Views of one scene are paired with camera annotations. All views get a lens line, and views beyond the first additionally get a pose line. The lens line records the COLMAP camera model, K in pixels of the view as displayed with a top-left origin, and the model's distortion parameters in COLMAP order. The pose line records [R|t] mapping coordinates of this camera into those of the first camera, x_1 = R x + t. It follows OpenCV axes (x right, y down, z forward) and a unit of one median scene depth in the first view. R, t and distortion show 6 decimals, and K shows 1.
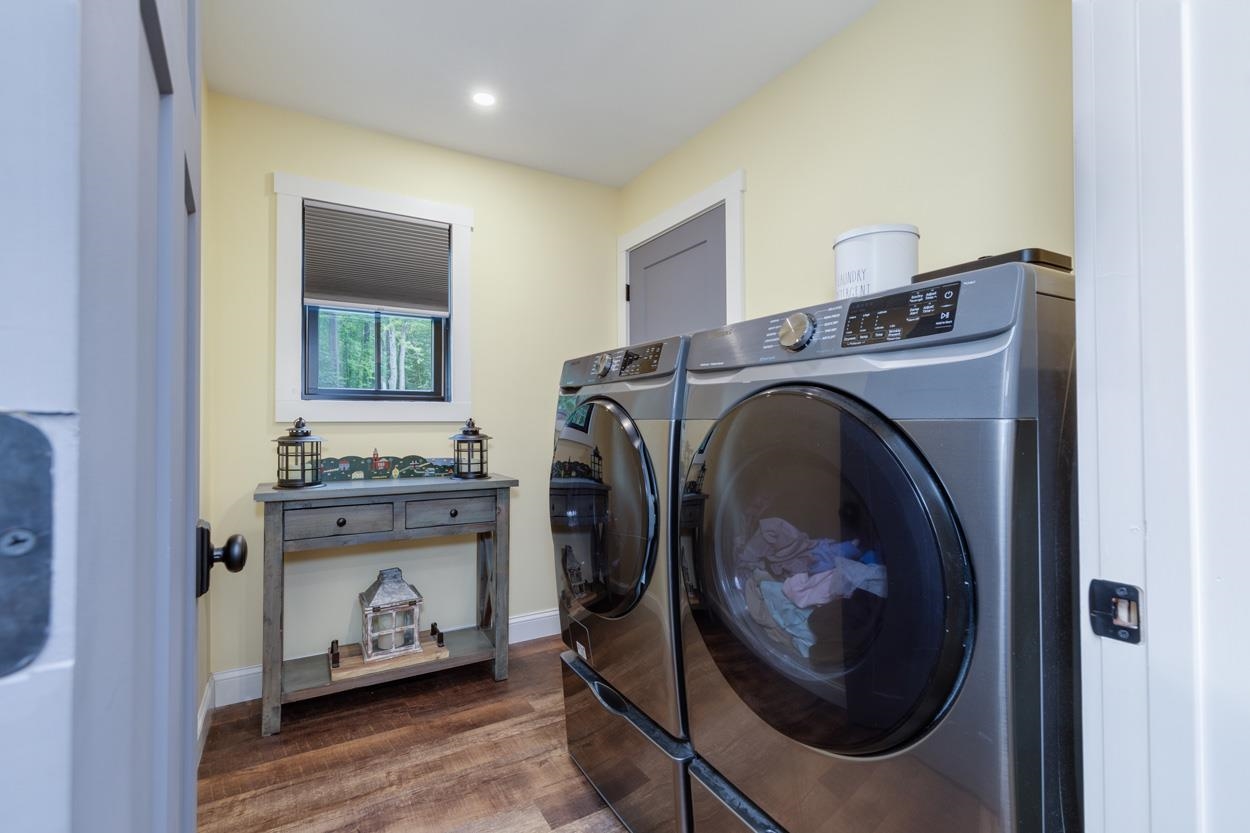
lens RADIAL K [[563.3, 0, 628.3], [0, 563.3, 413.1], [0, 0, 1]] dist [0.006711, -0.000609]
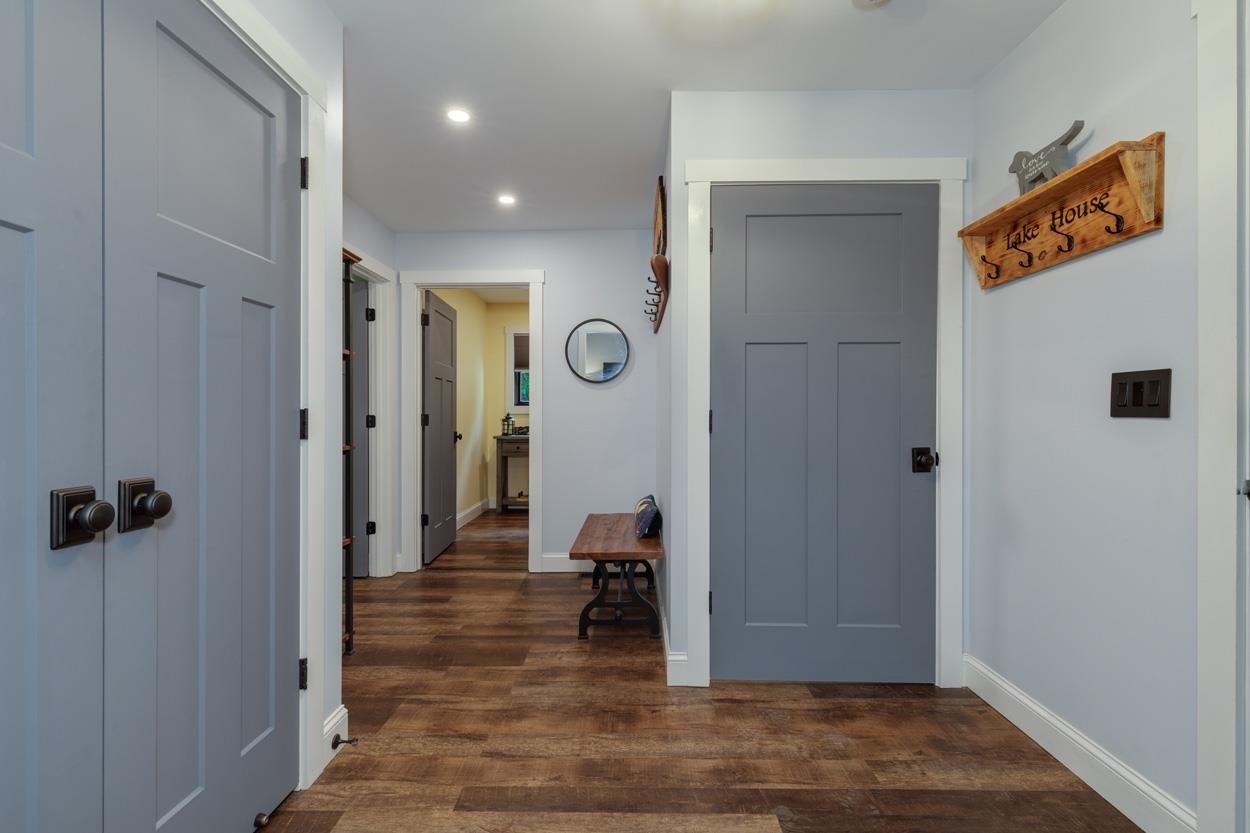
lens RADIAL K [[563.3, 0, 628.3], [0, 563.3, 413.1], [0, 0, 1]] dist [0.006711, -0.000609]
pose [[0.853551, -0.002058, -0.521006, 1.534090], [0.009609, 0.999884, 0.011794, -0.018019], [0.520921, -0.015073, 0.853472, -1.229518]]
